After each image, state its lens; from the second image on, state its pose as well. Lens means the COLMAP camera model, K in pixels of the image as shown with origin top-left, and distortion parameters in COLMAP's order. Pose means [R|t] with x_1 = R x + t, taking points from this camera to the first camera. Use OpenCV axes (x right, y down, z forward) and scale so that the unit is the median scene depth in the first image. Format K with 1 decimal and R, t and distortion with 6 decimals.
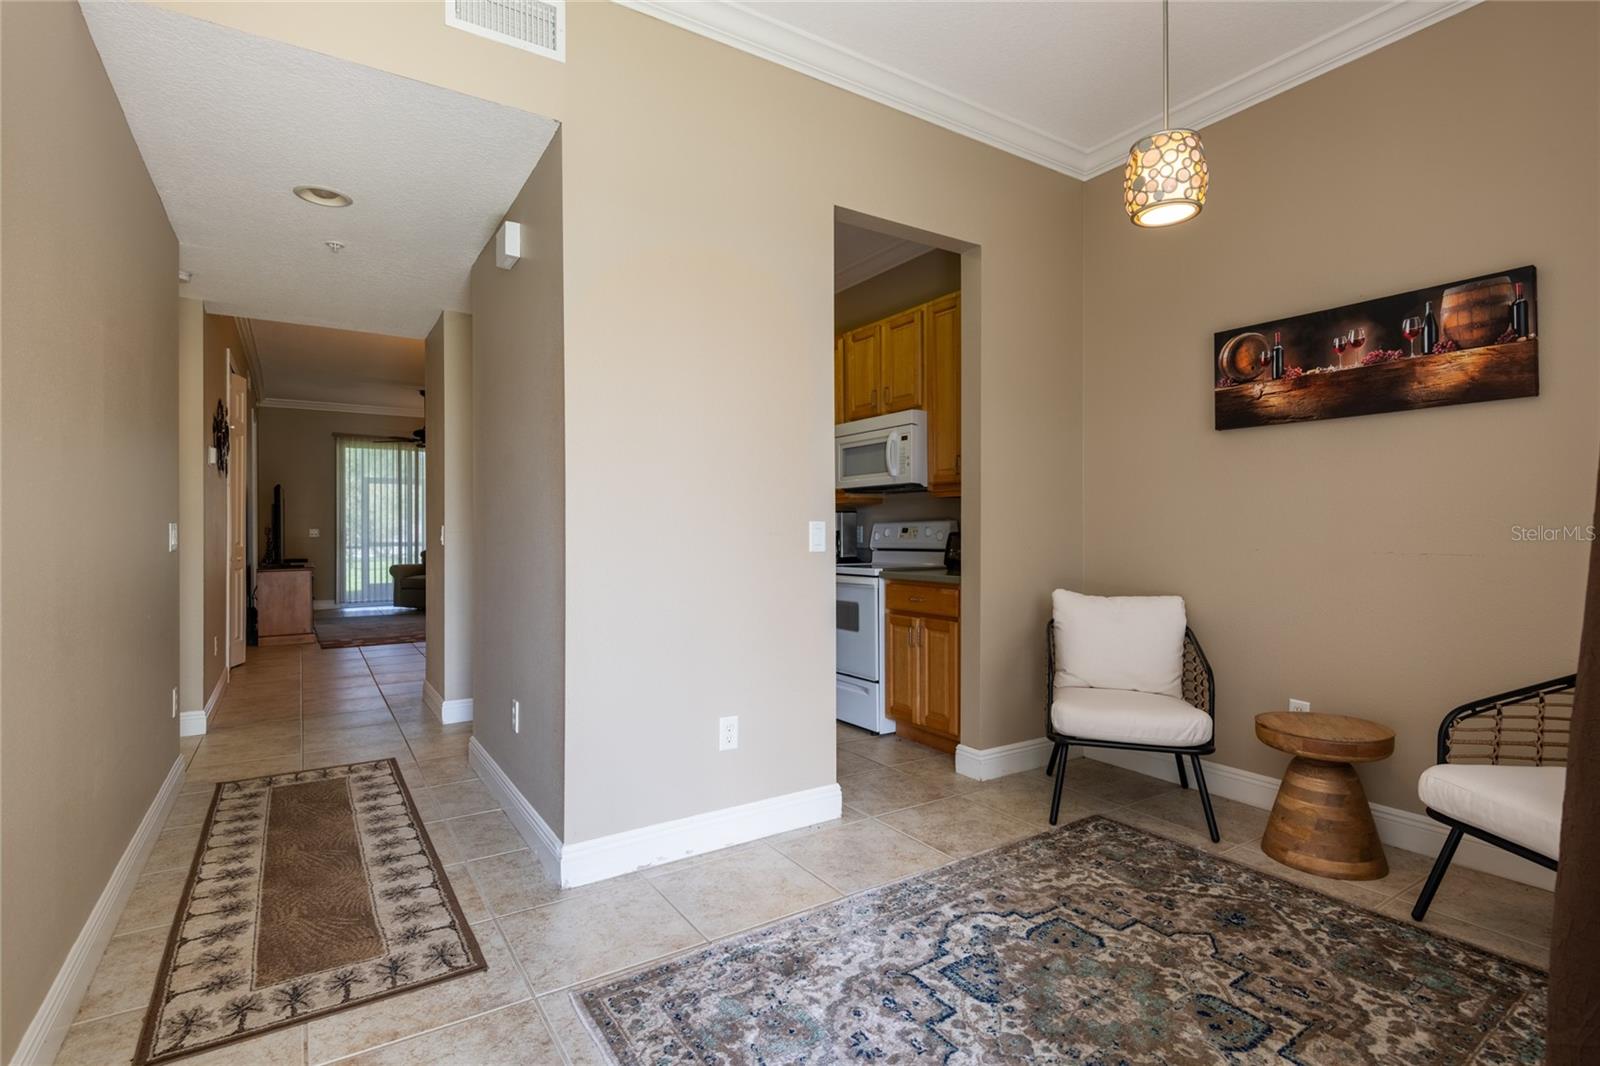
lens RADIAL K [[775.2, 0, 812.2], [0, 775.2, 540.9], [0, 0, 1]] dist [0.000044, -0.008648]
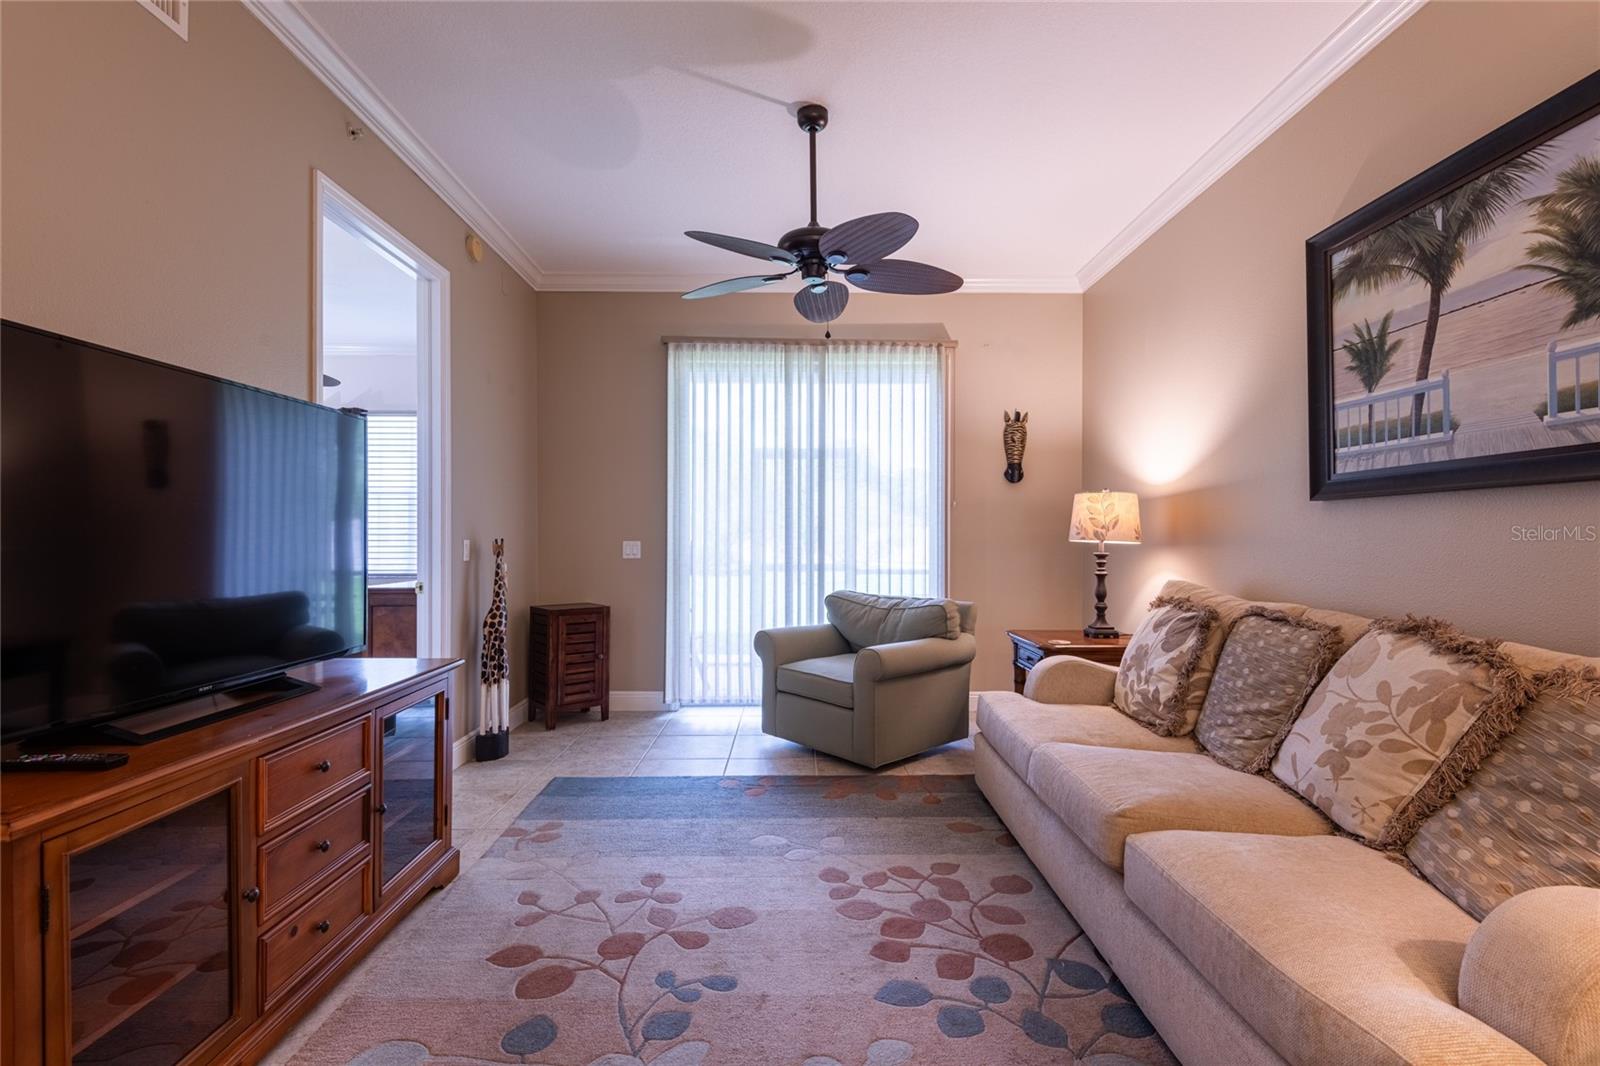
lens RADIAL K [[751.1, 0, 800.0], [0, 751.1, 533.0], [0, 0, 1]] dist [0.029233, -0.014367]
pose [[0.839717, -0.001698, -0.543022, -1.351032], [-0.007030, 0.999877, -0.013998, -0.066581], [0.542979, 0.015572, 0.839602, 2.964975]]
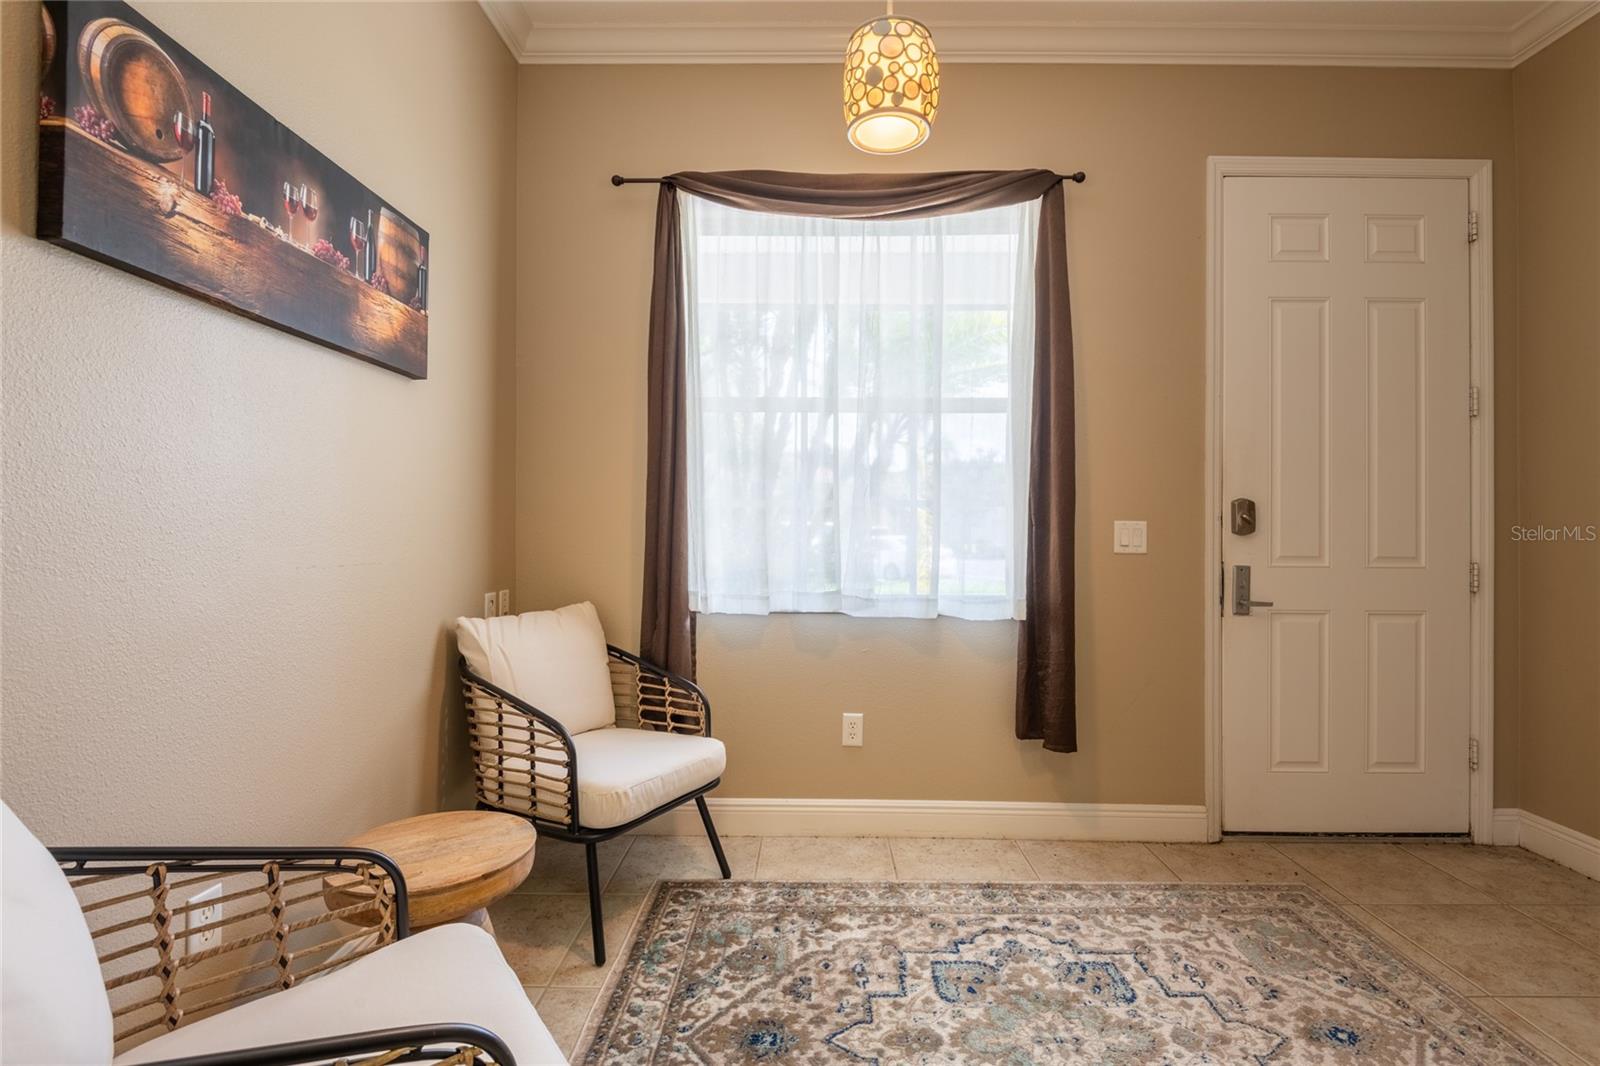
lens RADIAL K [[742.7, 0, 804.3], [0, 742.7, 524.4], [0, 0, 1]] dist [0.031335, -0.024826]
pose [[-0.825543, 0.000757, 0.564338, 0.081386], [0.003272, 0.999989, 0.003445, -0.021691], [-0.564329, 0.004690, -0.825536, 1.381871]]
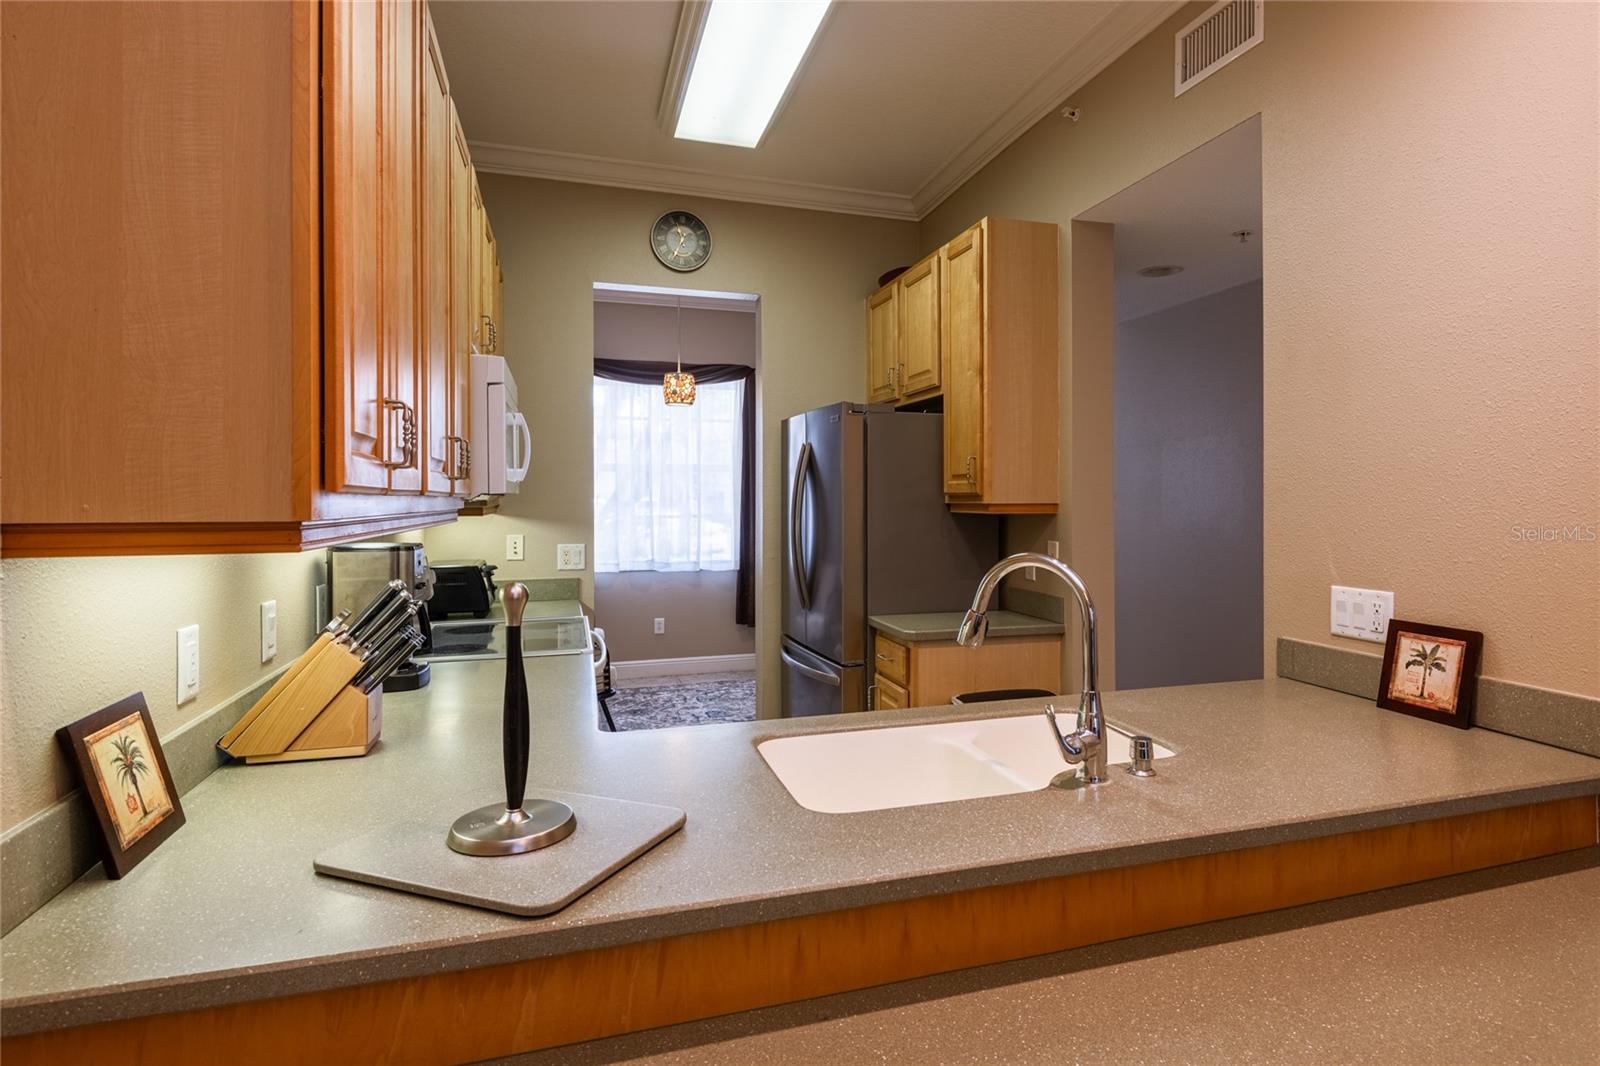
lens RADIAL K [[856.0, 0, 859.3], [0, 856.0, 508.0], [0, 0, 1]] dist [0.034872, -0.035534]
pose [[-0.967920, -0.000020, 0.251258, -0.602344], [0.006022, 0.999711, 0.023278, -0.133983], [-0.251186, 0.024045, -0.967640, 2.799317]]
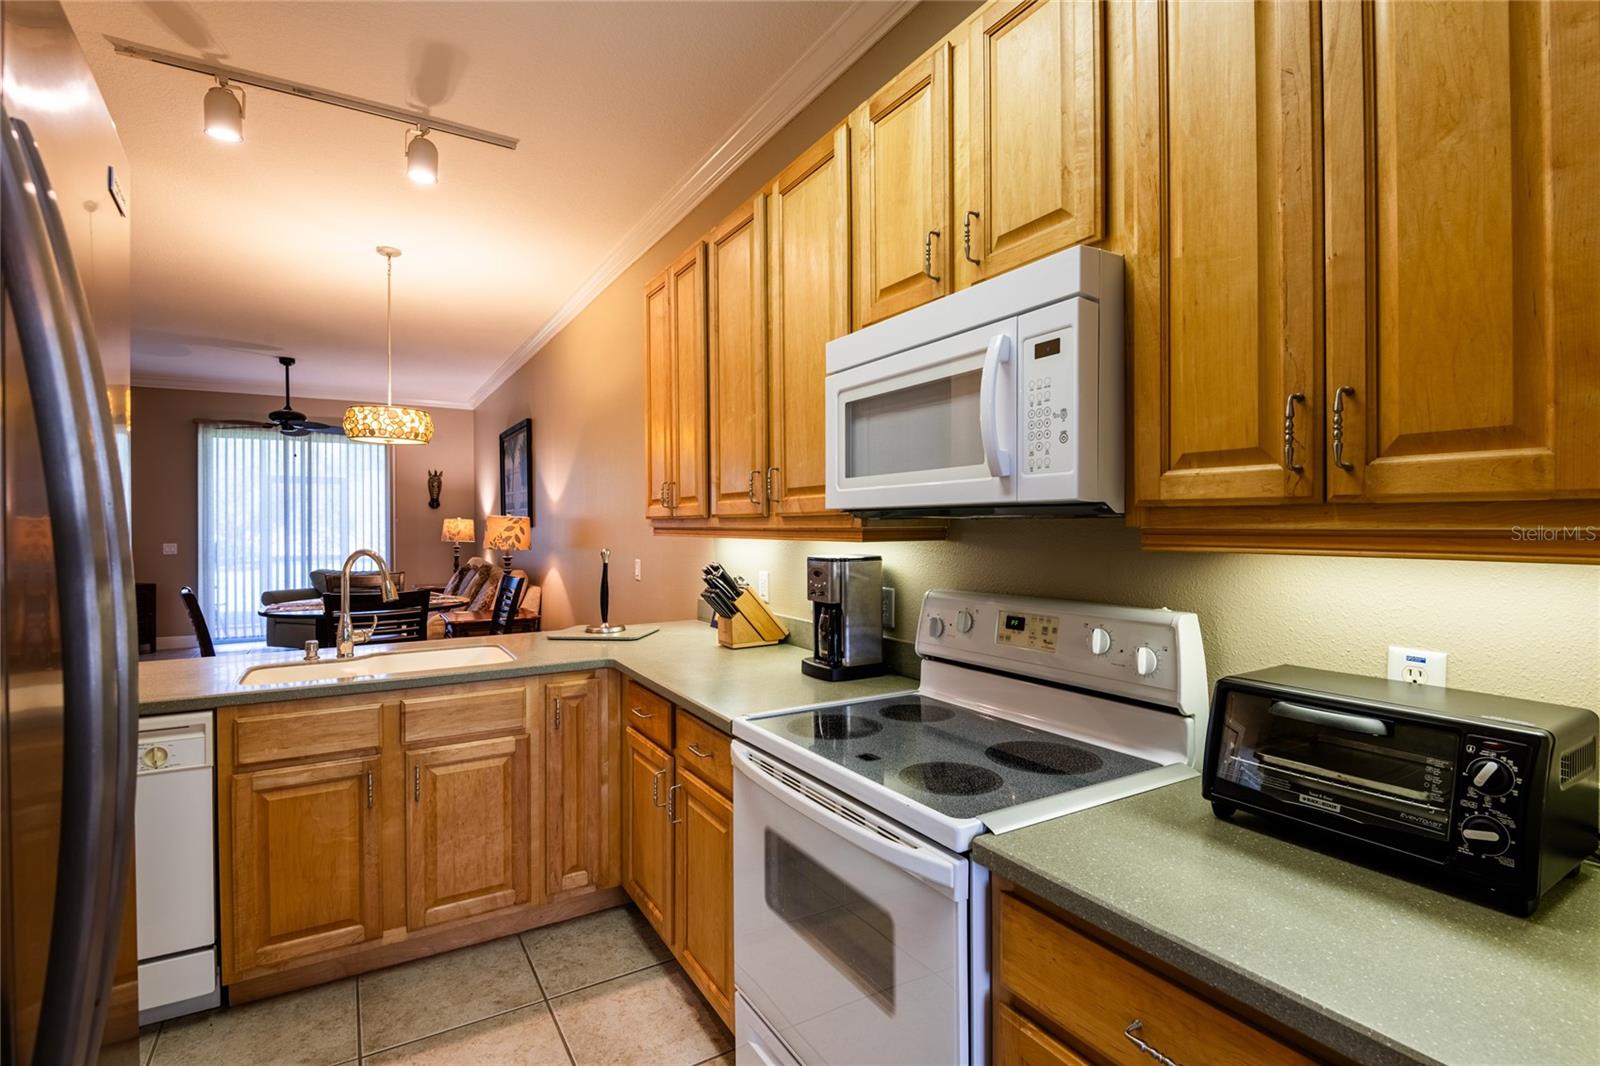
lens RADIAL K [[757.1, 0, 806.7], [0, 757.1, 526.0], [0, 0, 1]] dist [0.028952, -0.031762]
pose [[0.999339, -0.001700, -0.036305, 0.065106], [0.001319, 0.999944, -0.010509, -0.106513], [0.036321, 0.010455, 0.999285, 1.198559]]
